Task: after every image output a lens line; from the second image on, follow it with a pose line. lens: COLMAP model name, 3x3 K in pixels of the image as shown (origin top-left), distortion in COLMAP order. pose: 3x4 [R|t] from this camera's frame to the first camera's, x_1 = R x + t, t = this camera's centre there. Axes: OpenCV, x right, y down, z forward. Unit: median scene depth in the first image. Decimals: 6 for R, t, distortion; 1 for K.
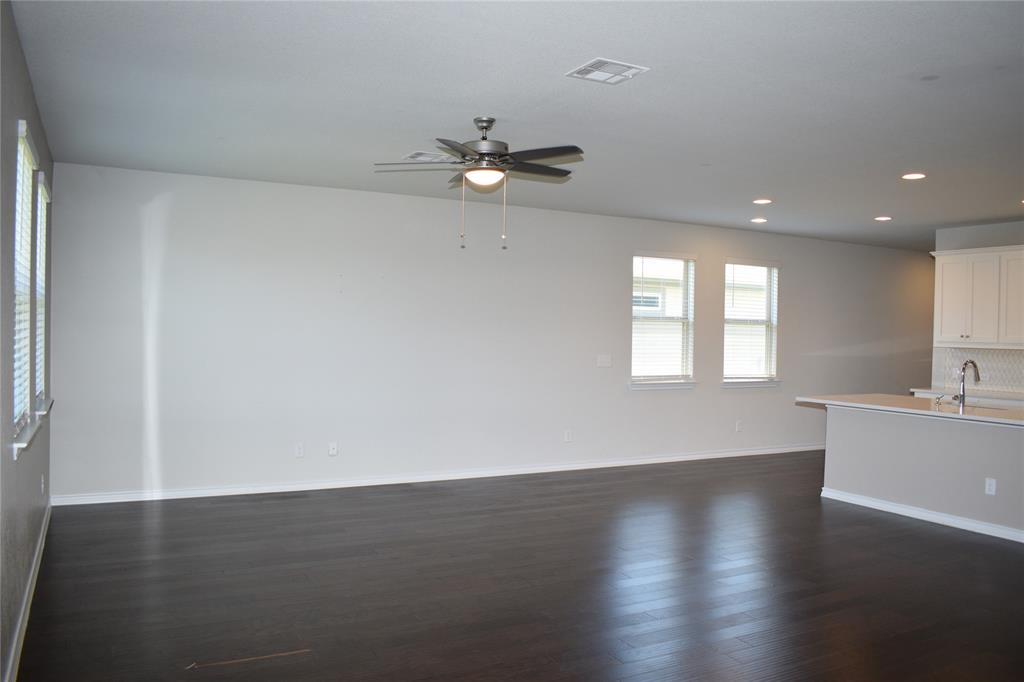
lens RADIAL K [[804.3, 0, 512.0], [0, 804.3, 341.0], [0, 0, 1]] dist [-0.094511, 0.003041]
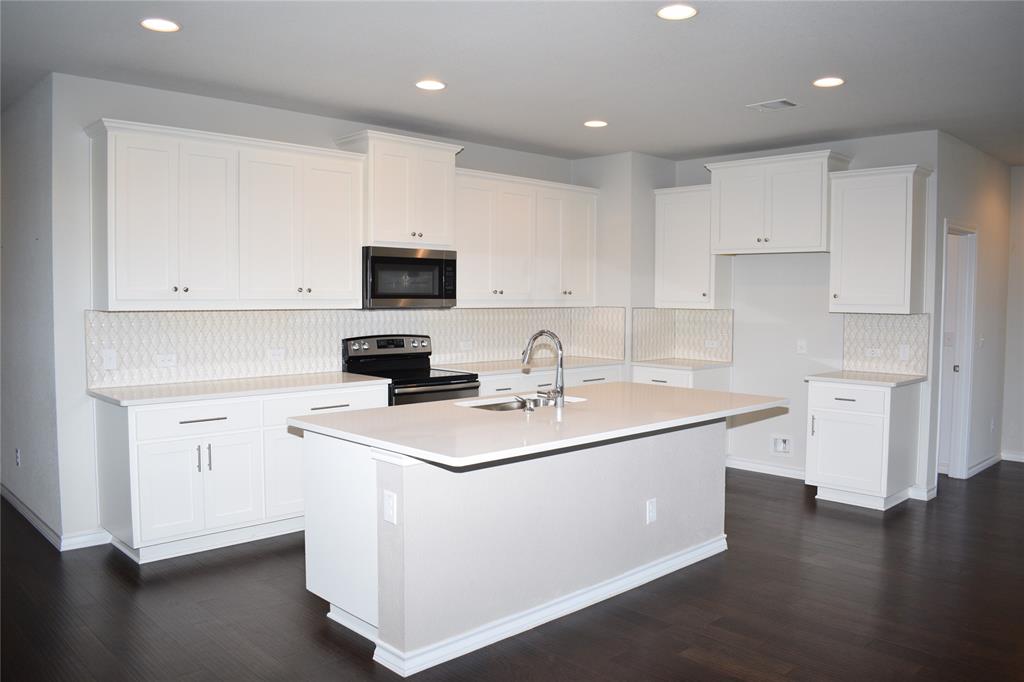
lens RADIAL K [[804.3, 0, 512.0], [0, 804.3, 341.0], [0, 0, 1]] dist [-0.094511, 0.003041]
pose [[-0.273163, -0.077452, 0.958845, -0.018726], [0.000017, 0.996753, 0.080519, -0.018672], [-0.961968, 0.022011, -0.272274, 1.210922]]
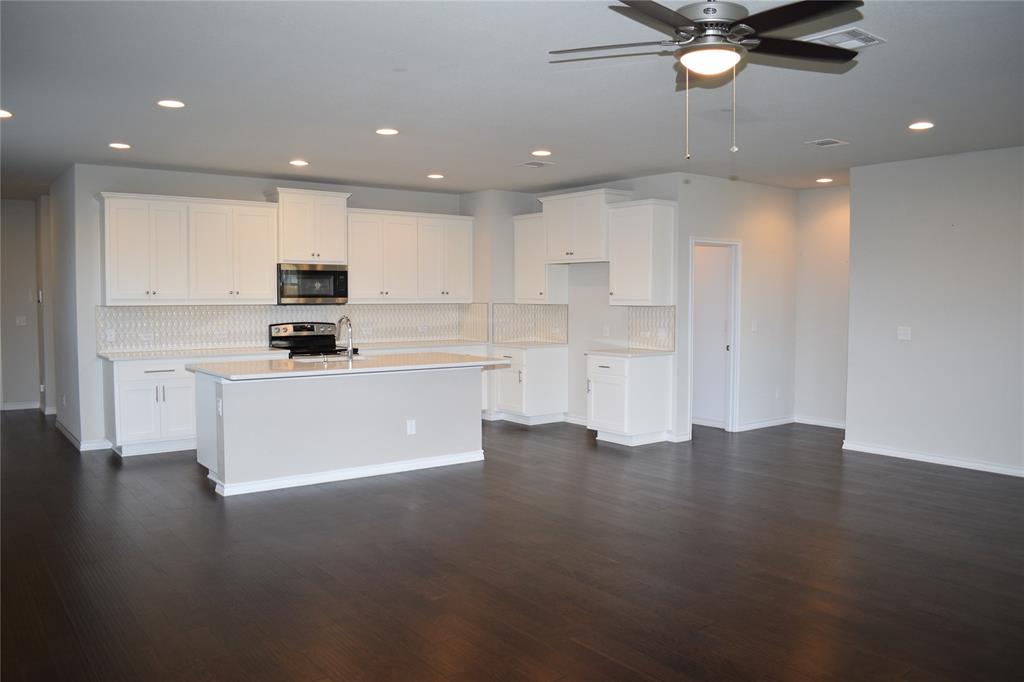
lens RADIAL K [[804.3, 0, 512.0], [0, 804.3, 341.0], [0, 0, 1]] dist [-0.094511, 0.003041]
pose [[-0.159788, -0.076484, 0.984184, -0.495616], [0.008595, 0.996848, 0.078863, -0.024025], [-0.987114, 0.021060, -0.158627, 0.958650]]
